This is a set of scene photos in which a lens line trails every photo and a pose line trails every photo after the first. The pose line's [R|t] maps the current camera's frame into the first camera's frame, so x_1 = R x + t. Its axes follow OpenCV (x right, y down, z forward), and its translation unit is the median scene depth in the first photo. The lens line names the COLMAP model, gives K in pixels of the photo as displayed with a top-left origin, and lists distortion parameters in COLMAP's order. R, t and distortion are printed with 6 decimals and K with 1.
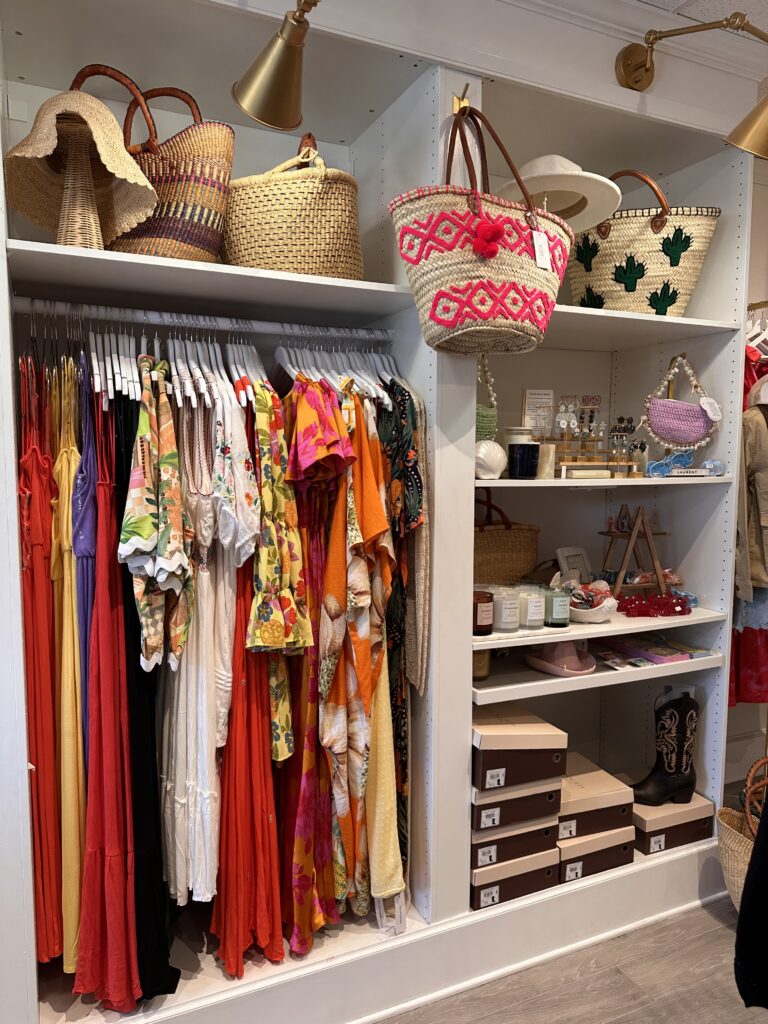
lens RADIAL K [[735.6, 0, 385.0], [0, 735.6, 512.1], [0, 0, 1]] dist [0.013264, -0.006611]
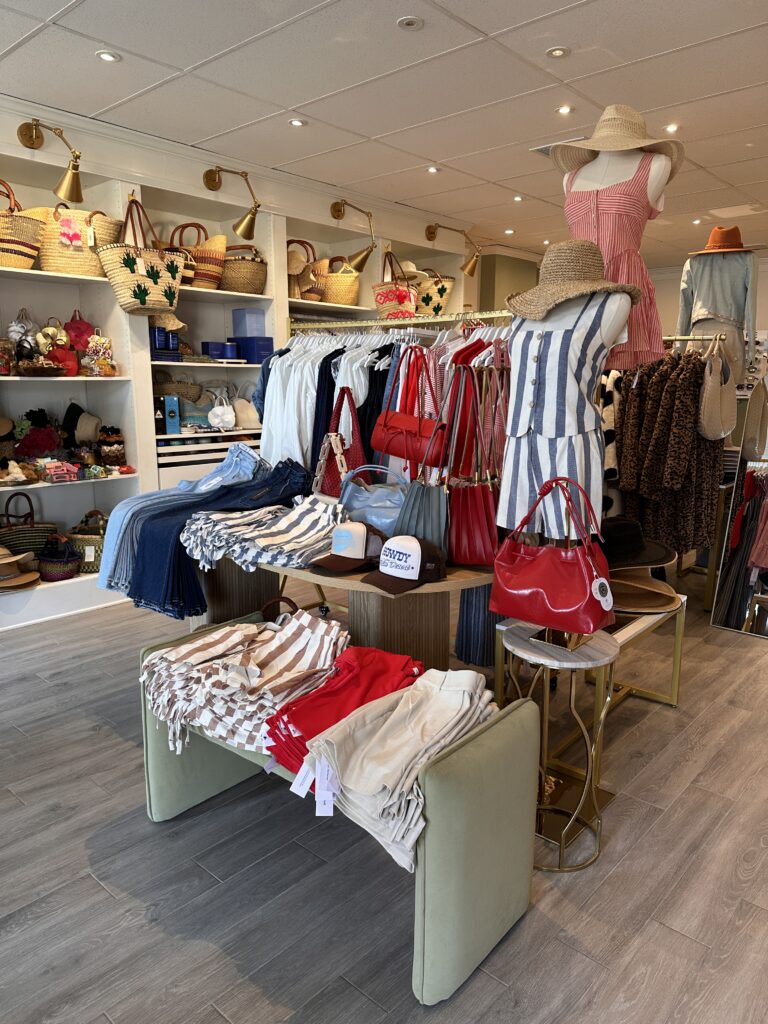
lens RADIAL K [[735.6, 0, 385.1], [0, 735.6, 513.5], [0, 0, 1]] dist [0.013264, -0.006611]
pose [[0.924439, -0.067259, 0.375352, -0.971891], [0.032515, 0.994640, 0.098149, 0.219945], [-0.379941, -0.078528, 0.921671, -1.674948]]
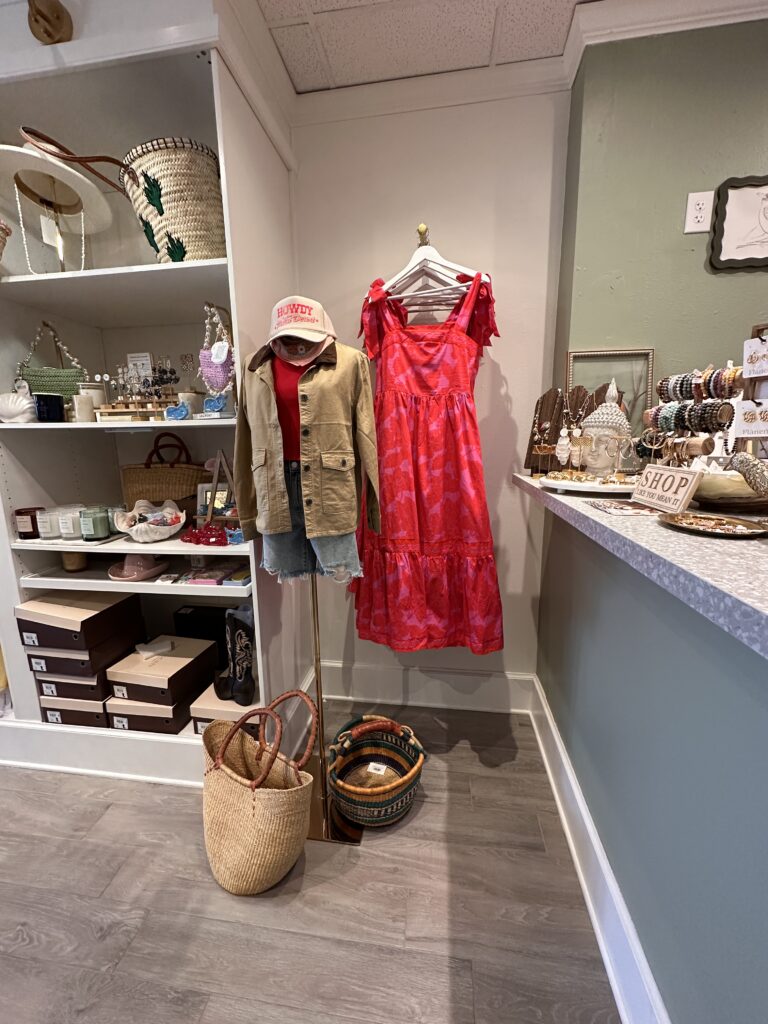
lens RADIAL K [[412.7, 0, 387.8], [0, 412.7, 508.0], [0, 0, 1]] dist [-0.001337, -0.000051]
pose [[0.840318, 0.081777, -0.535890, 1.055785], [-0.030777, 0.994159, 0.103448, 0.010513], [0.541219, -0.070437, 0.837926, 0.685272]]
